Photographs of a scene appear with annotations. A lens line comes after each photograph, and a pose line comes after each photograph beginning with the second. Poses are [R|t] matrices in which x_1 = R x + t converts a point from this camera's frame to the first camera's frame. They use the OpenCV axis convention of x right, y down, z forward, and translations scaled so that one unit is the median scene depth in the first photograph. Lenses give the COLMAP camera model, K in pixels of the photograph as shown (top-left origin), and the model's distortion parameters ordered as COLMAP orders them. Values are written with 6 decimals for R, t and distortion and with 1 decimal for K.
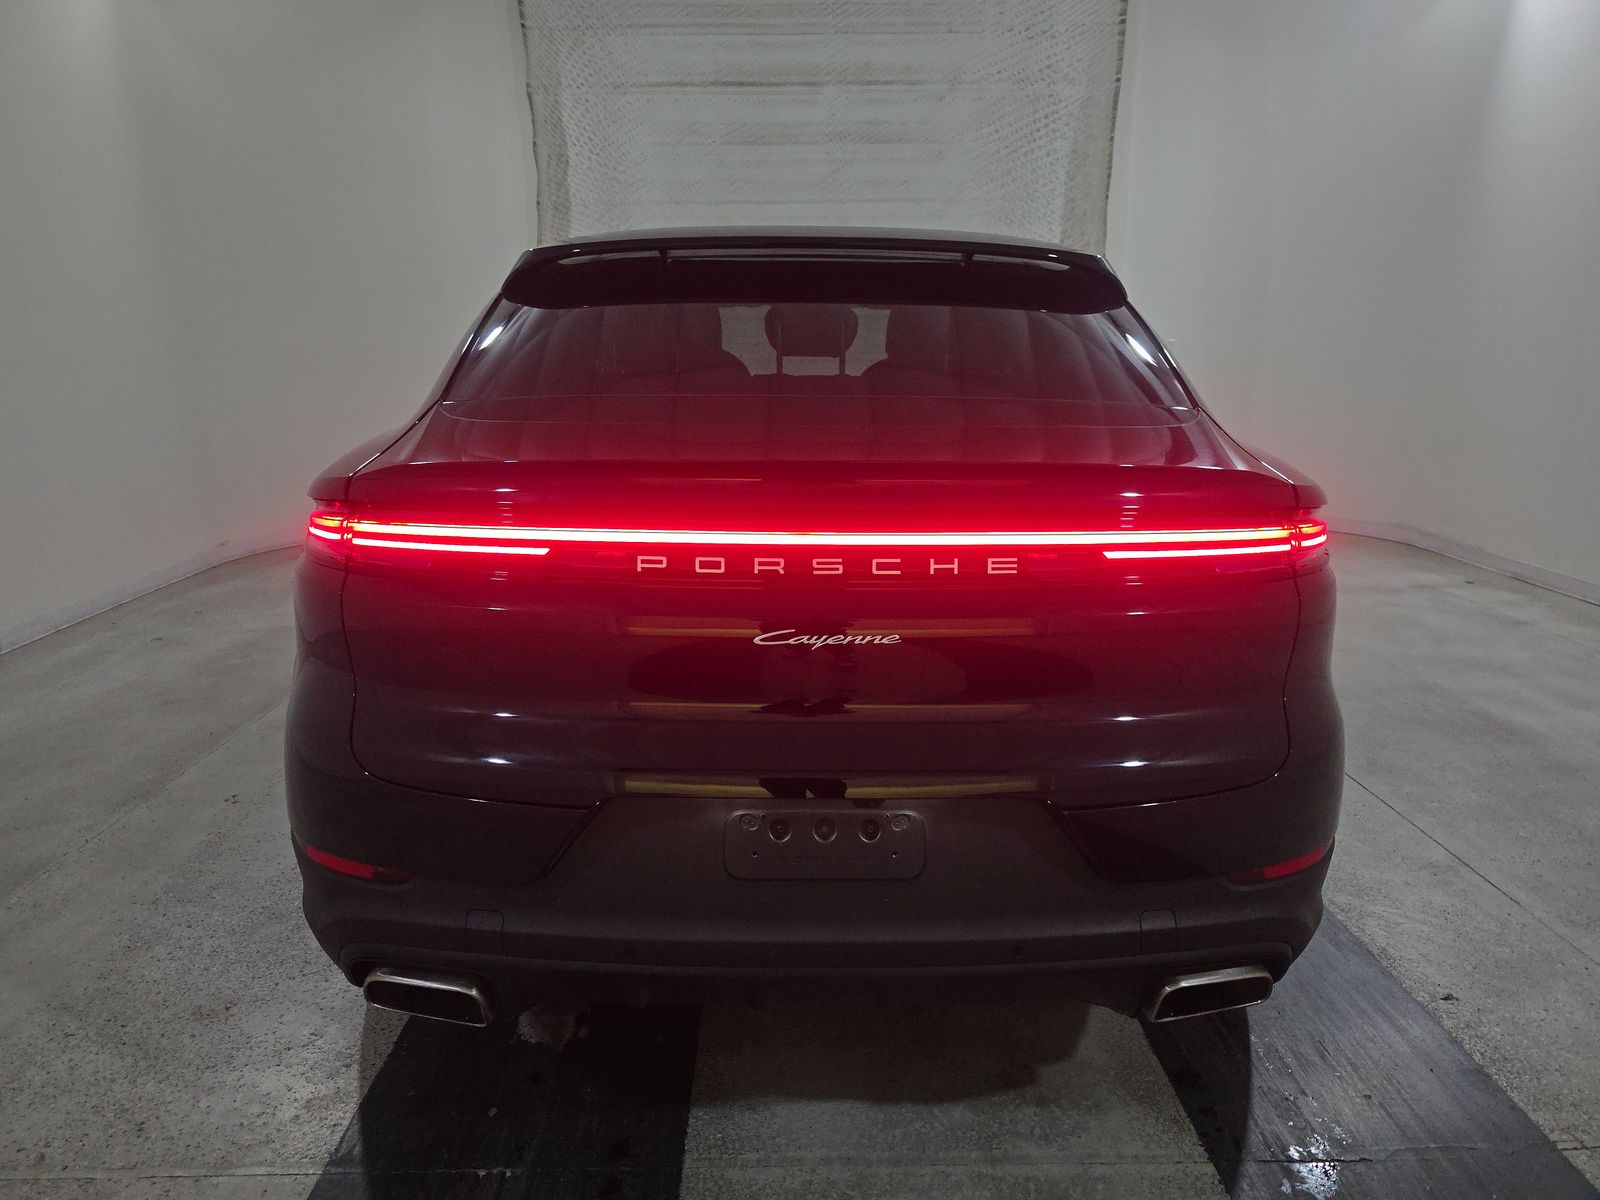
lens RADIAL K [[1109.1, 0, 800.0], [0, 1109.1, 600.0], [0, 0, 1]] dist [0.042843, -0.043817]
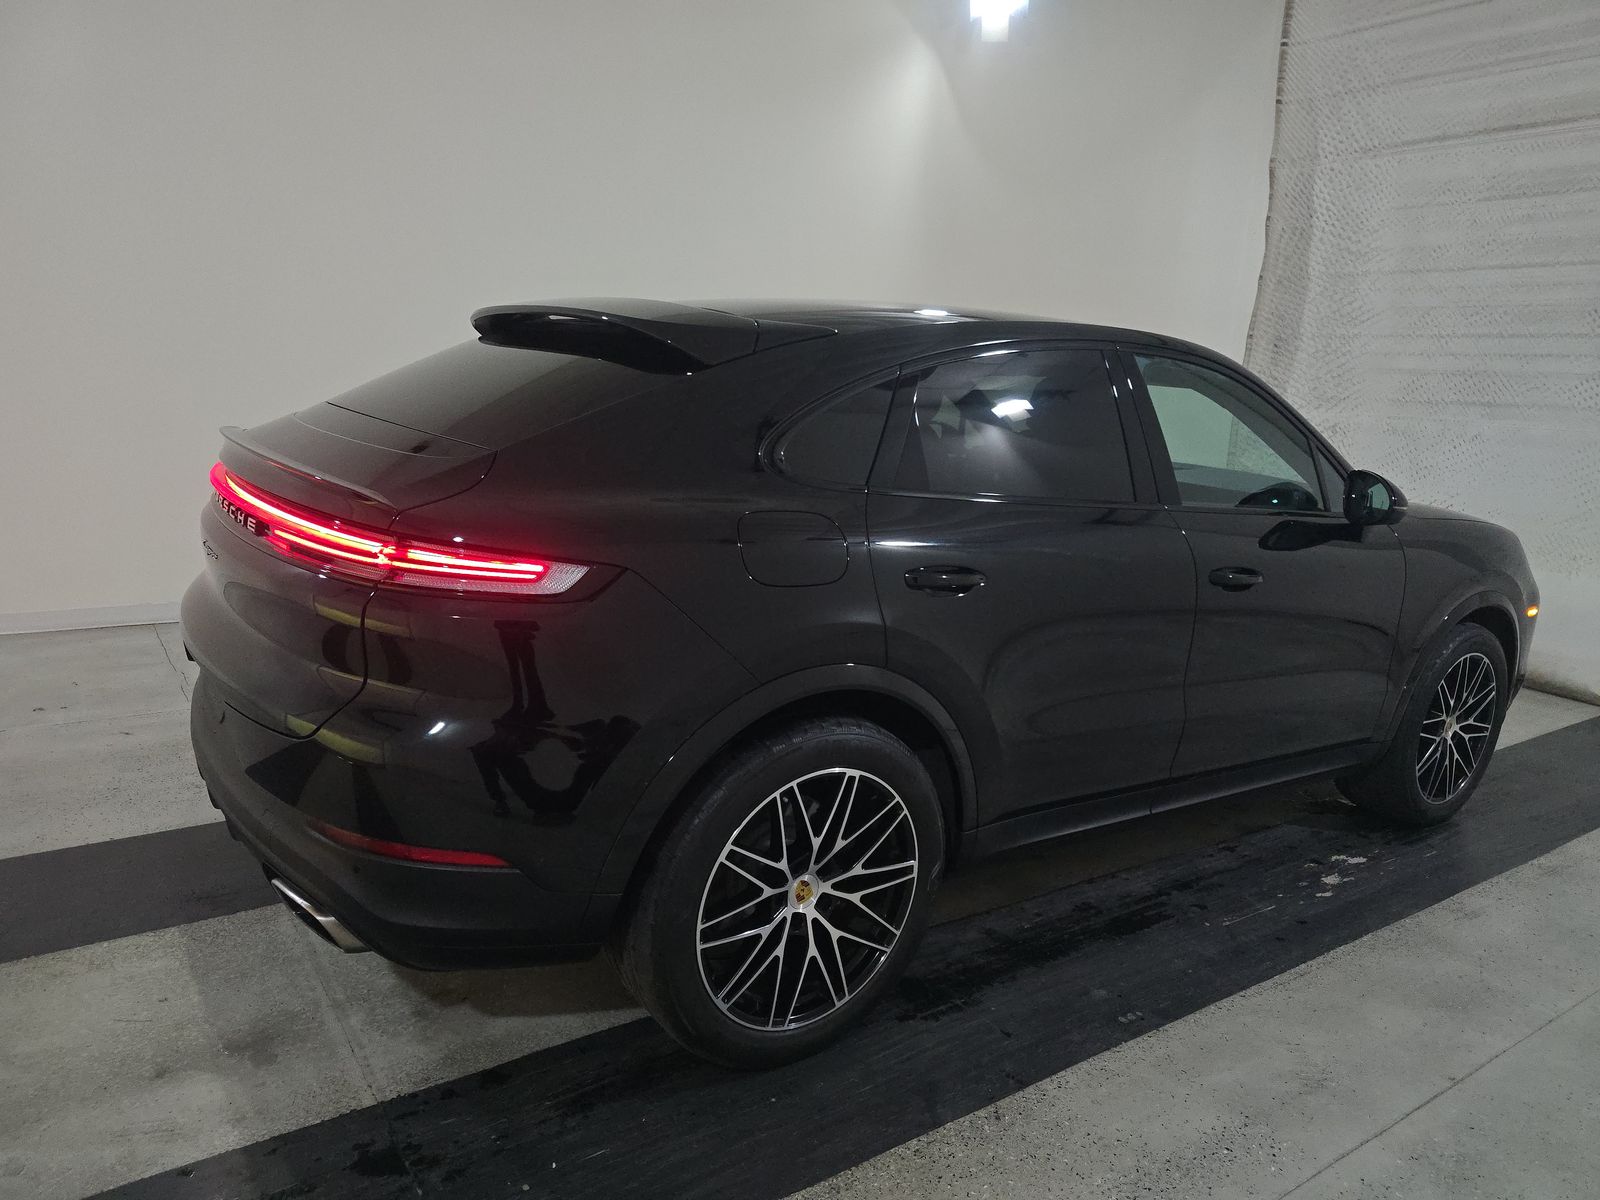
lens RADIAL K [[1103.1, 0, 800.0], [0, 1103.1, 600.0], [0, 0, 1]] dist [-0.025897, 0.057684]
pose [[0.555773, 0.215364, -0.802954, 0.385325], [-0.262299, 0.961953, 0.076457, -0.052570], [0.788870, 0.168121, 0.591117, 0.162517]]
